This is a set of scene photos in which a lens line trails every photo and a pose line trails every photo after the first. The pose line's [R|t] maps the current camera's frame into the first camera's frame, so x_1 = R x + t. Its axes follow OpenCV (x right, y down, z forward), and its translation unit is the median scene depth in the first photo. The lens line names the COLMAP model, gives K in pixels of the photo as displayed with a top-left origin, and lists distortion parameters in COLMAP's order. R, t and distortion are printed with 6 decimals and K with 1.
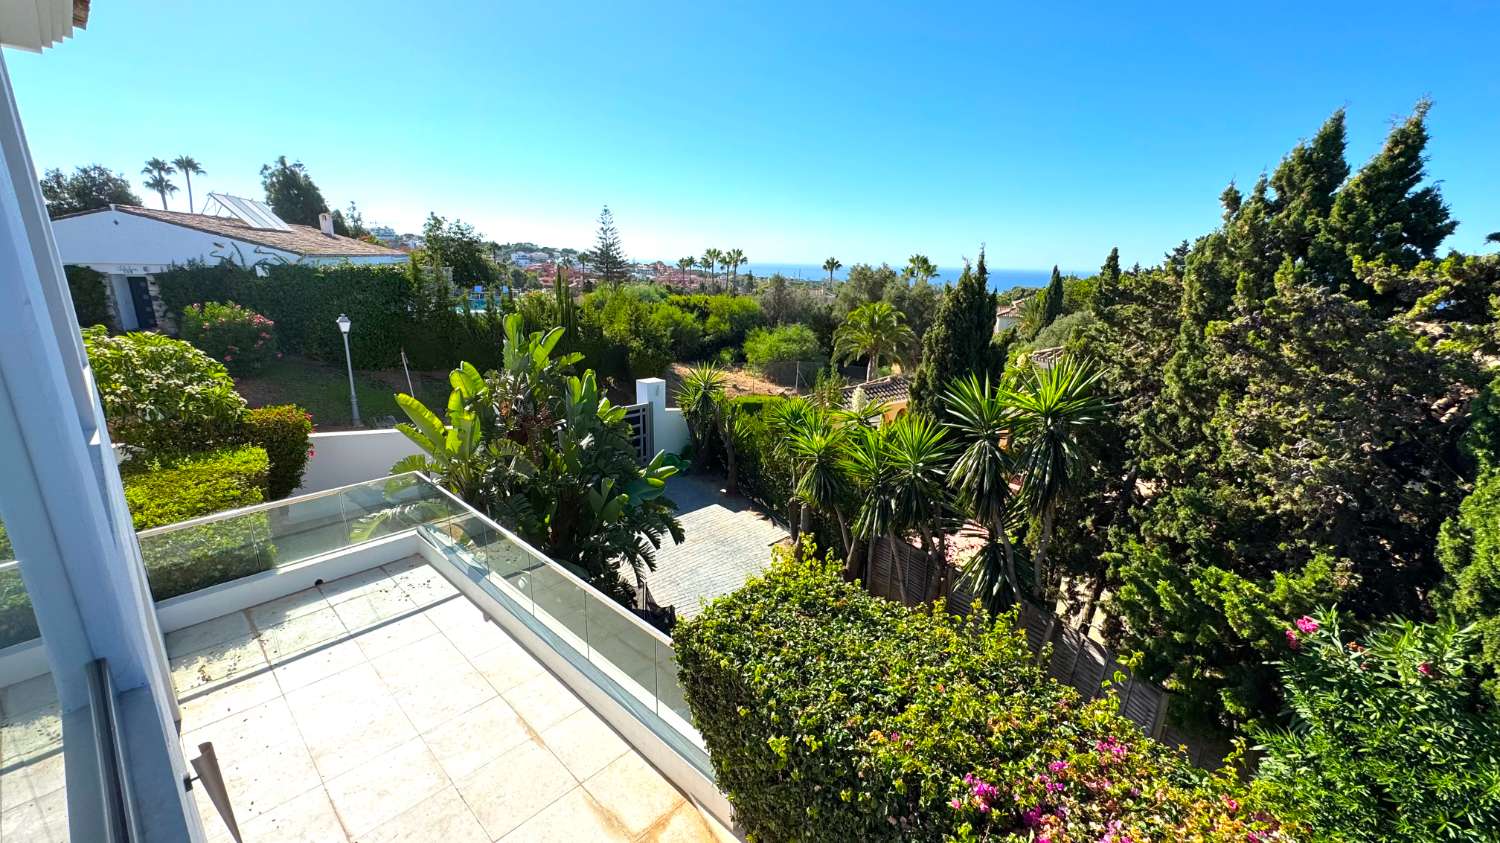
lens RADIAL K [[611.1, 0, 747.4], [0, 611.1, 424.7], [0, 0, 1]] dist [-0.000223, -0.001809]
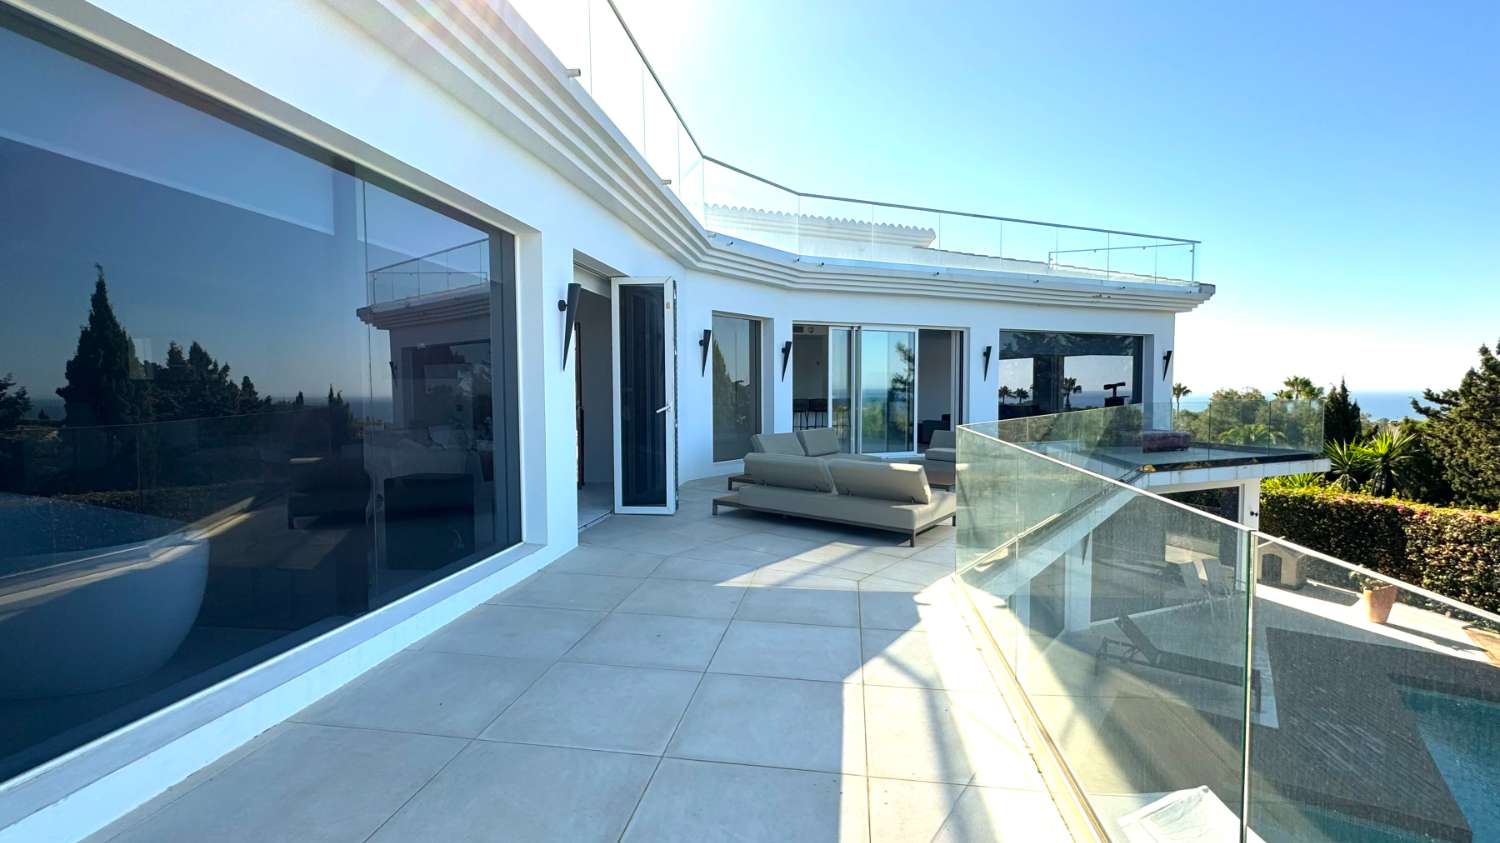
lens RADIAL K [[678.9, 0, 749.1], [0, 678.9, 427.0], [0, 0, 1]] dist [-0.001427, -0.000111]
pose [[0.914721, -0.007434, -0.404018, -0.069983], [-0.078226, 0.977659, -0.195097, 0.065981], [0.396443, 0.210064, 0.893704, -0.251769]]
